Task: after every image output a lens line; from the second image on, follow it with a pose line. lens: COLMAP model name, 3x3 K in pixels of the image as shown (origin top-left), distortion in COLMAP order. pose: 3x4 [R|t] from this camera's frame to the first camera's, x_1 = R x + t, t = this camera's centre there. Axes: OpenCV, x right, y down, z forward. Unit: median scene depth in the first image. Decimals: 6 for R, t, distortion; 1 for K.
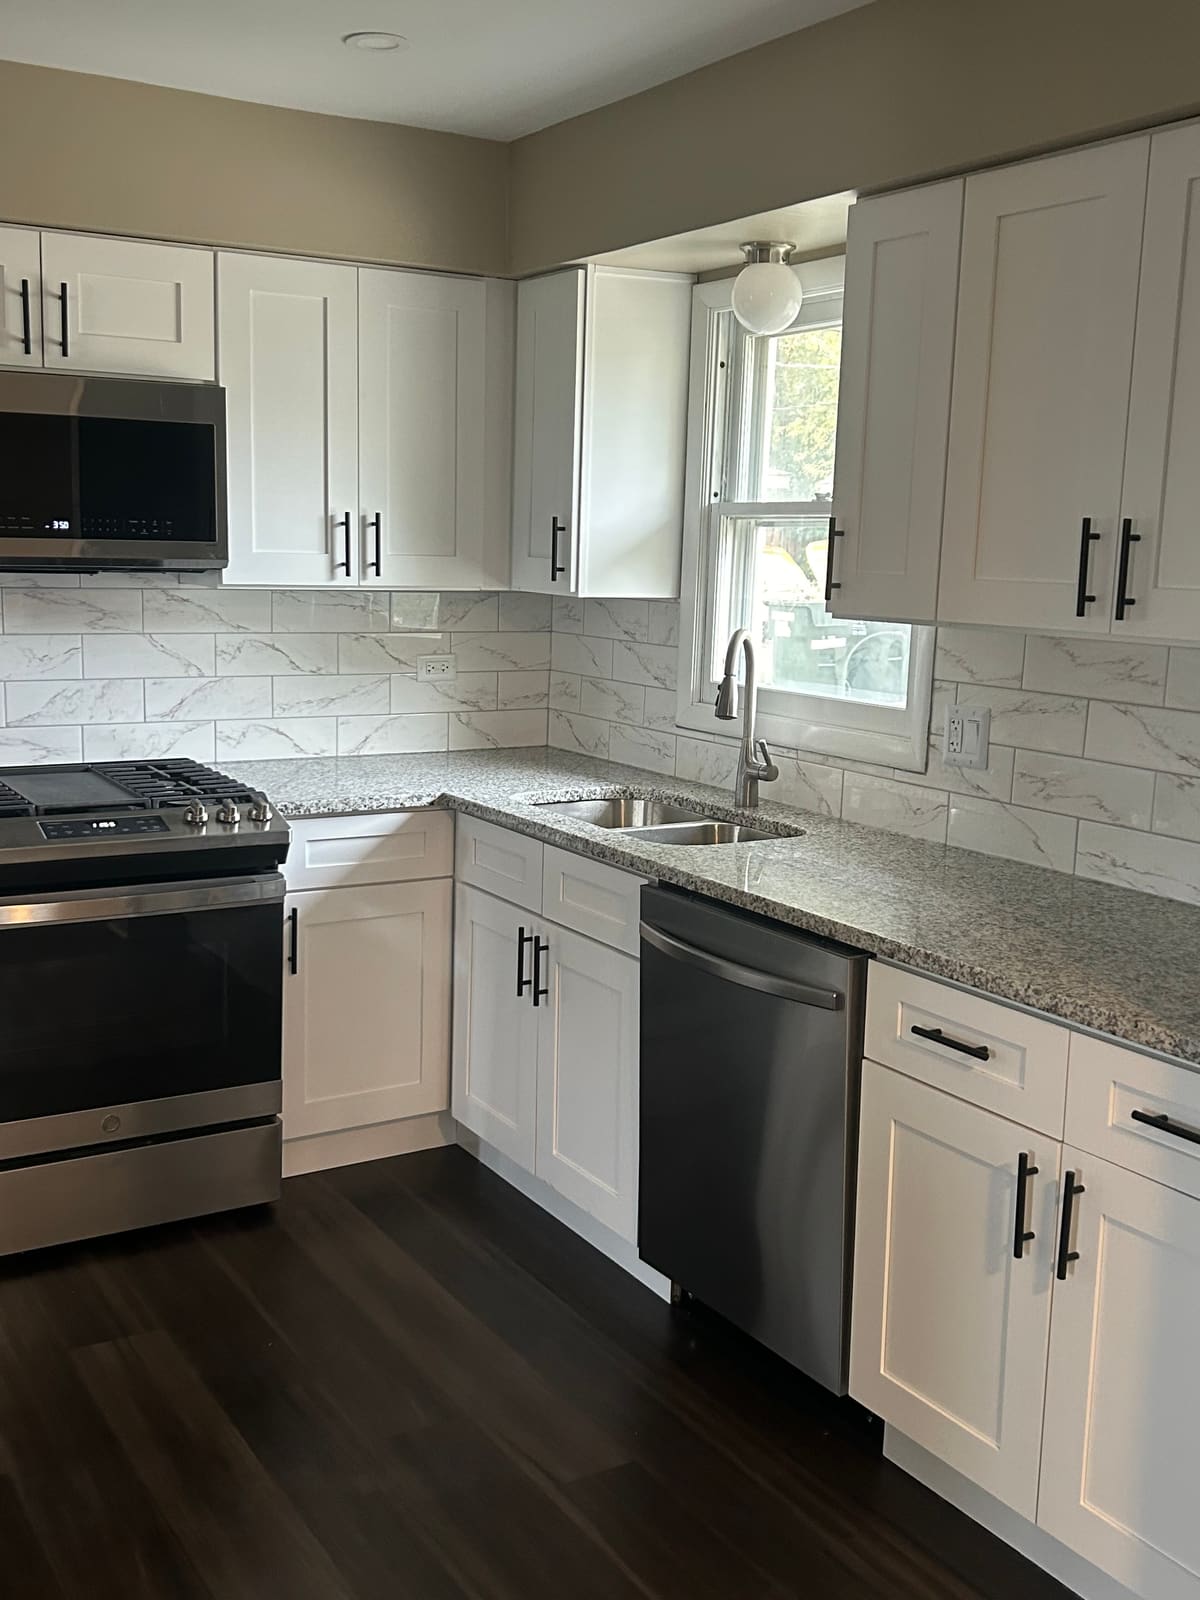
lens RADIAL K [[1669.4, 0, 600.0], [0, 1669.4, 800.0], [0, 0, 1]] dist [0.131767, -0.006983]
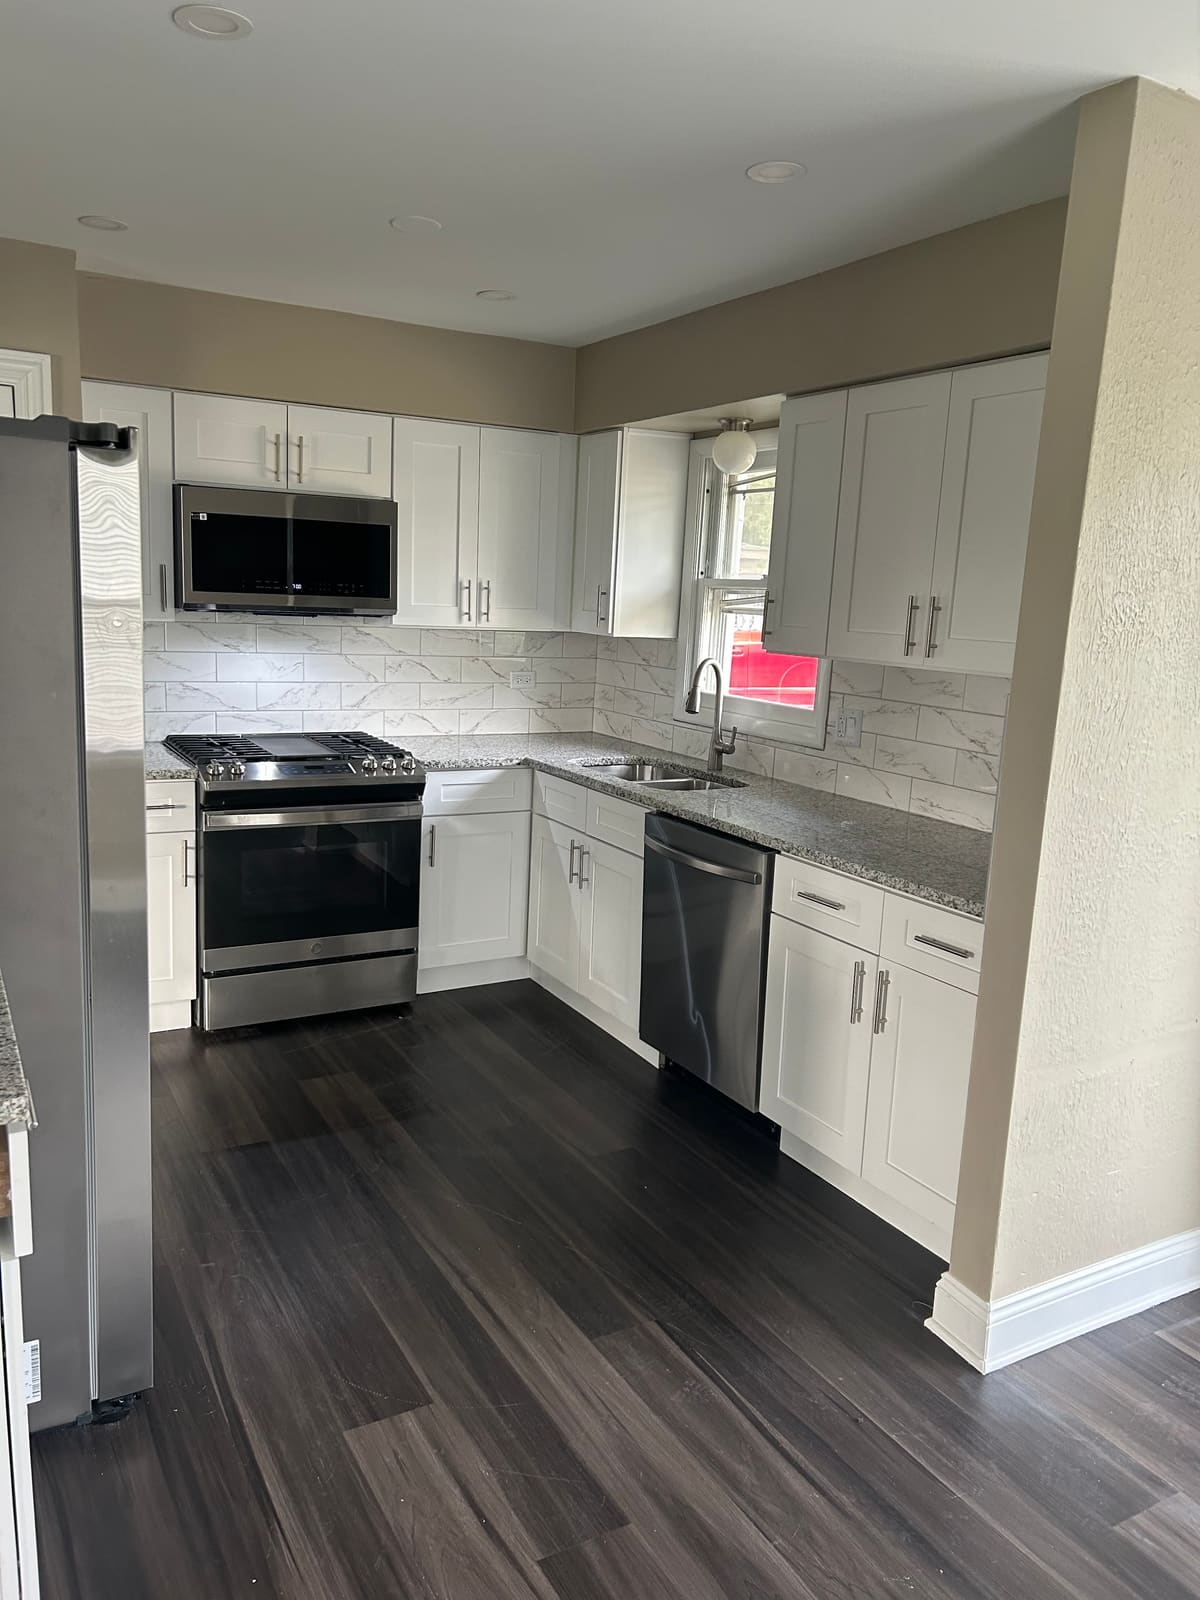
lens RADIAL K [[1187.4, 0, 600.0], [0, 1187.4, 800.0], [0, 0, 1]] dist [0.124439, 0.000799]
pose [[0.999389, 0.023014, -0.026316, 0.008541], [-0.022562, 0.999595, 0.017325, 0.016019], [0.026704, -0.016721, 0.999504, -0.146257]]
